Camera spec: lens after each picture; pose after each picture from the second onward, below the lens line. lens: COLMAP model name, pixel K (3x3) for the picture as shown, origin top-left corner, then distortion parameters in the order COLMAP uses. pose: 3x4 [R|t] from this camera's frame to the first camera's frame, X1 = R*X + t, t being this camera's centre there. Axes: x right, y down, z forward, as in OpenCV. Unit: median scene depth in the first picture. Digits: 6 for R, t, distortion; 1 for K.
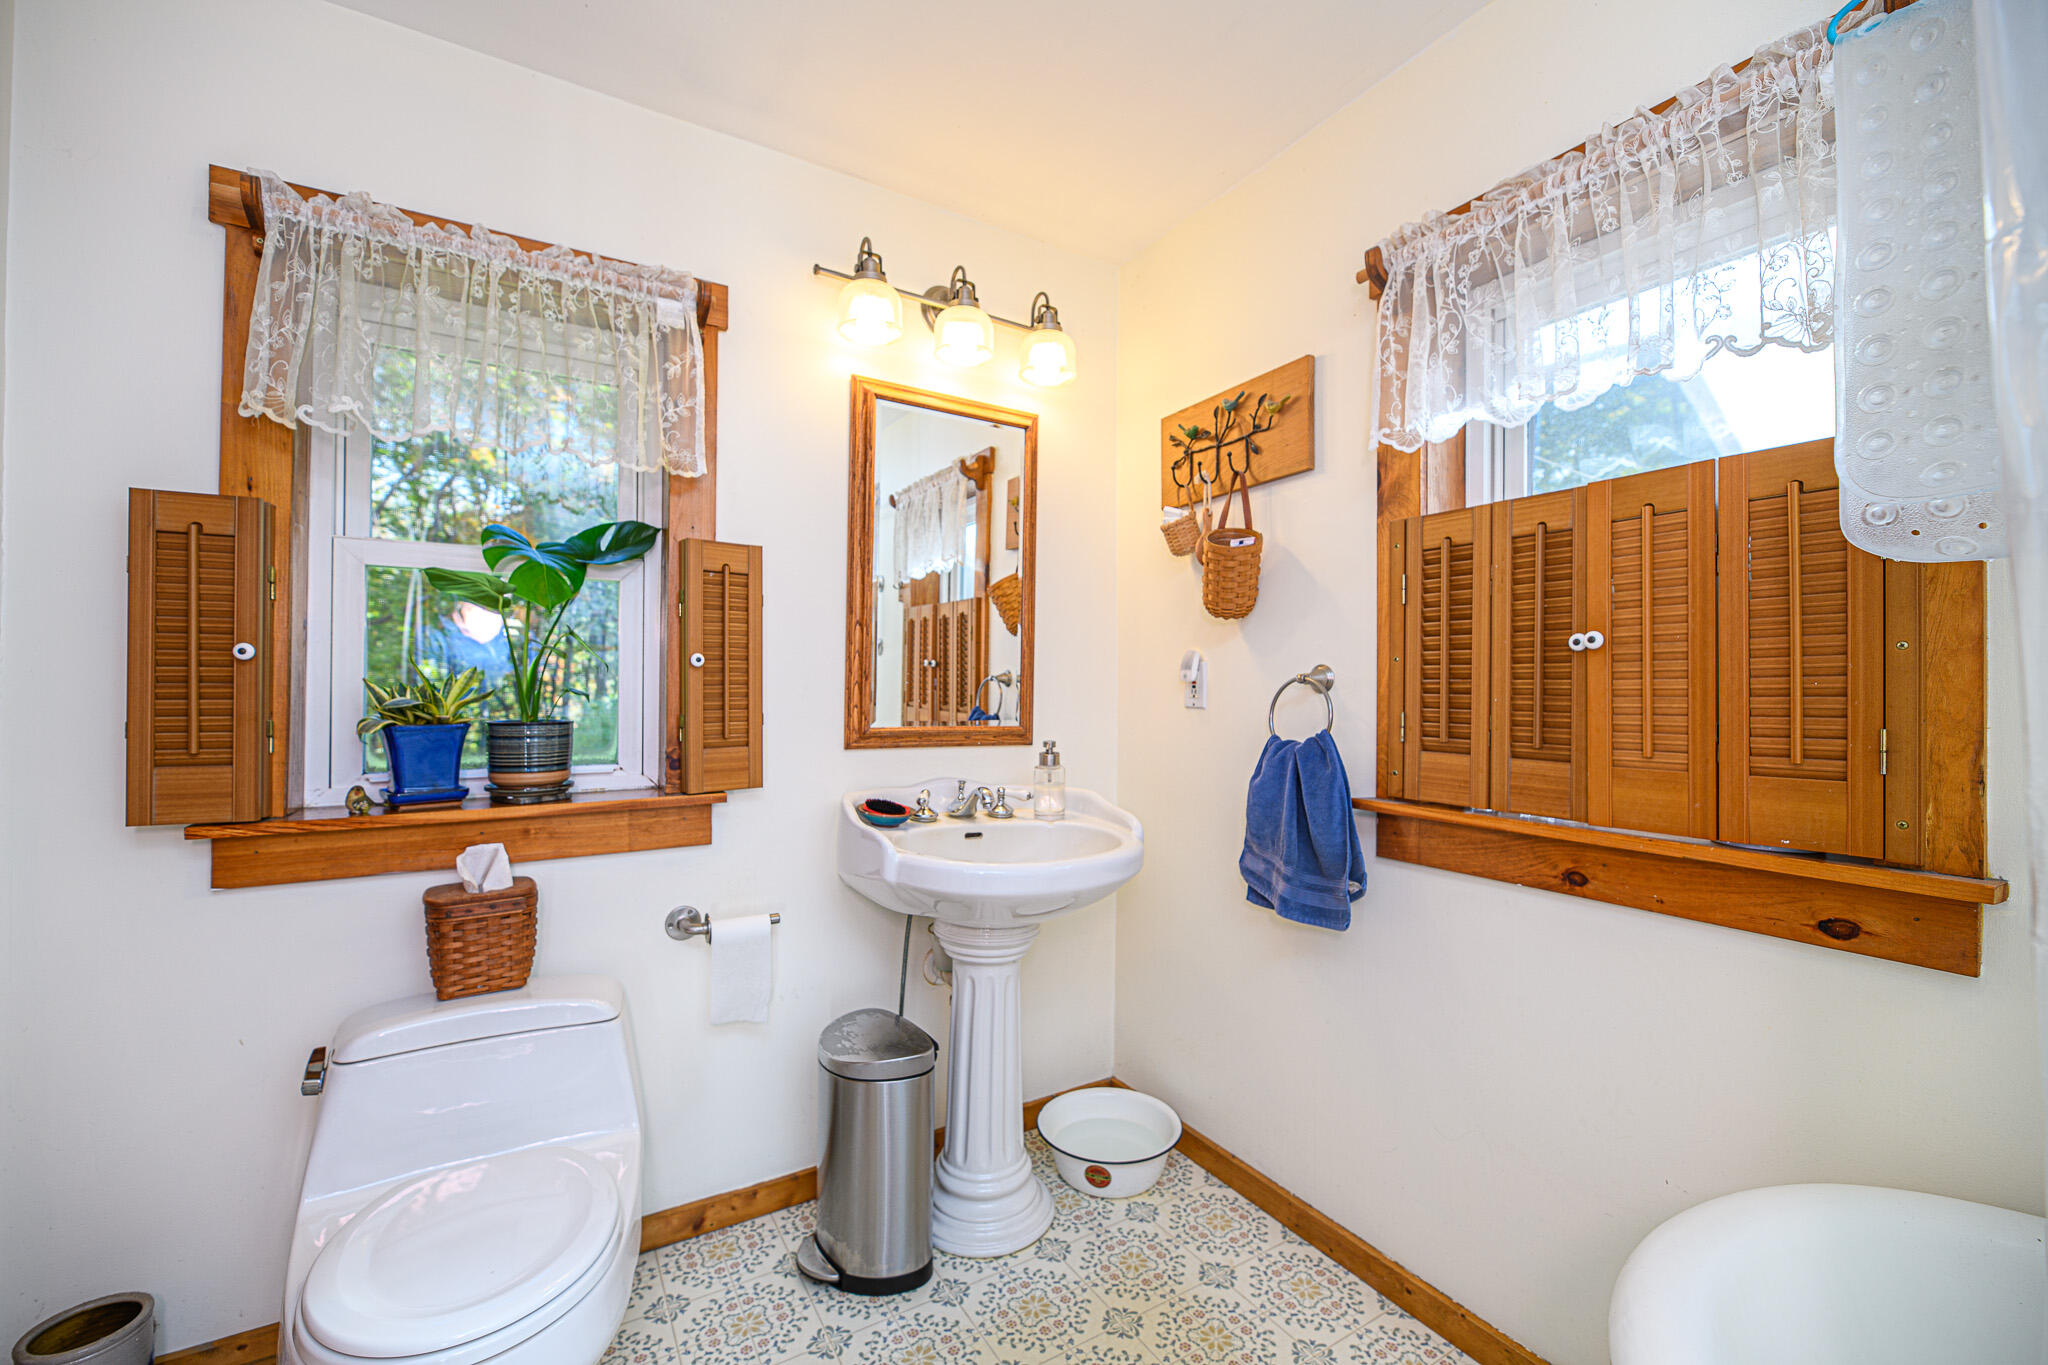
lens RADIAL K [[815.8, 0, 1027.1], [0, 815.8, 690.4], [0, 0, 1]] dist [-0.000464, -0.002317]
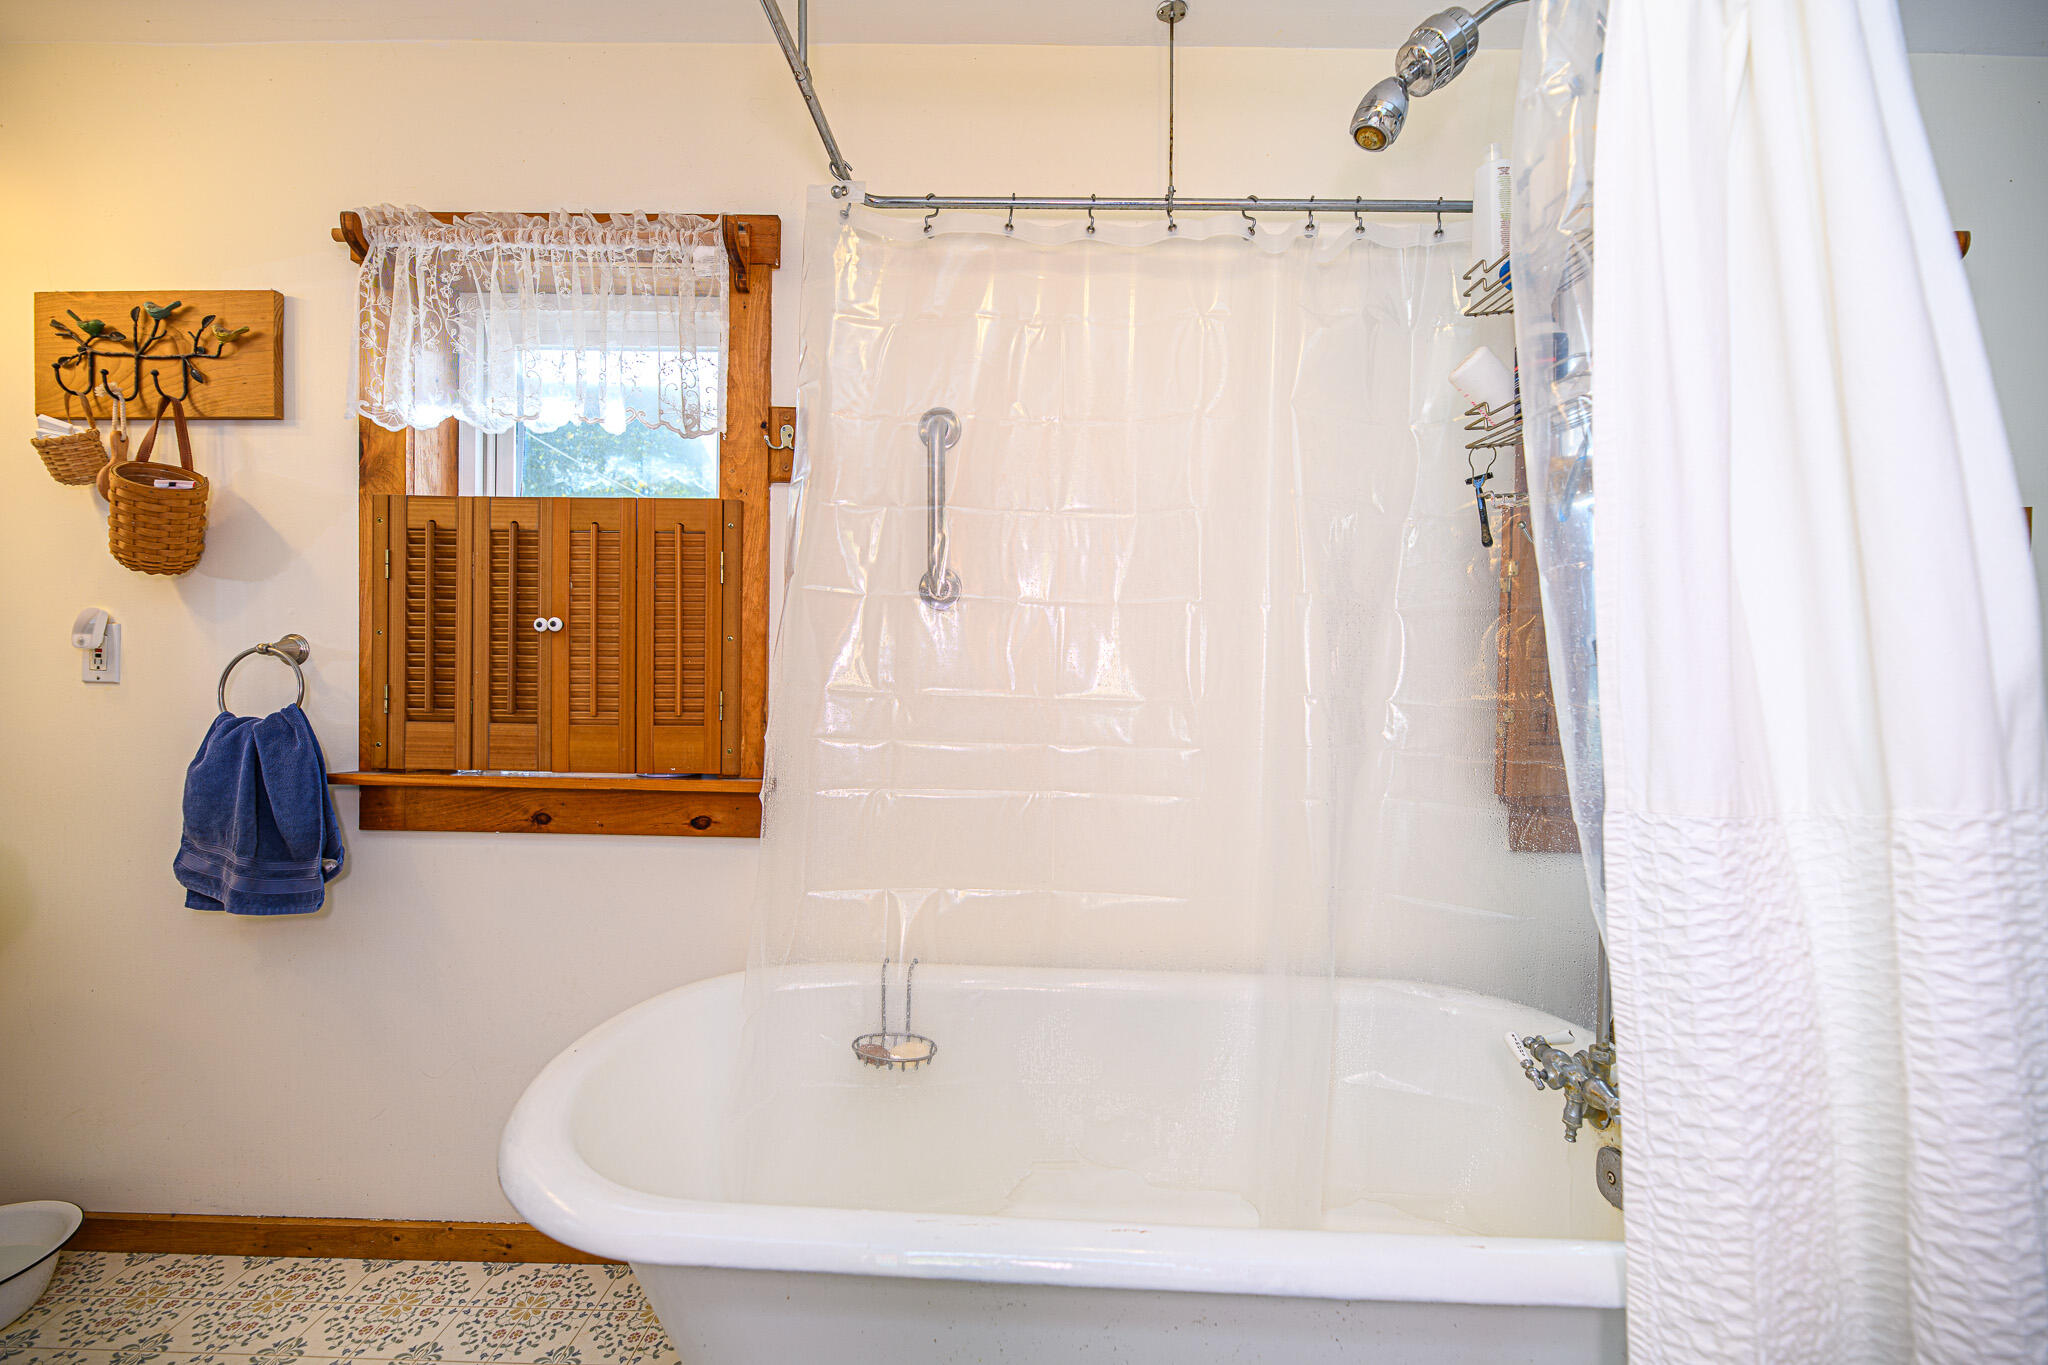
lens RADIAL K [[815.8, 0, 1024.2], [0, 815.8, 683.5], [0, 0, 1]] dist [-0.000464, -0.002317]
pose [[0.527833, -0.011146, 0.849275, 0.015033], [-0.010551, 0.999751, 0.019678, -0.002856], [-0.849283, -0.019347, 0.527584, -0.217493]]
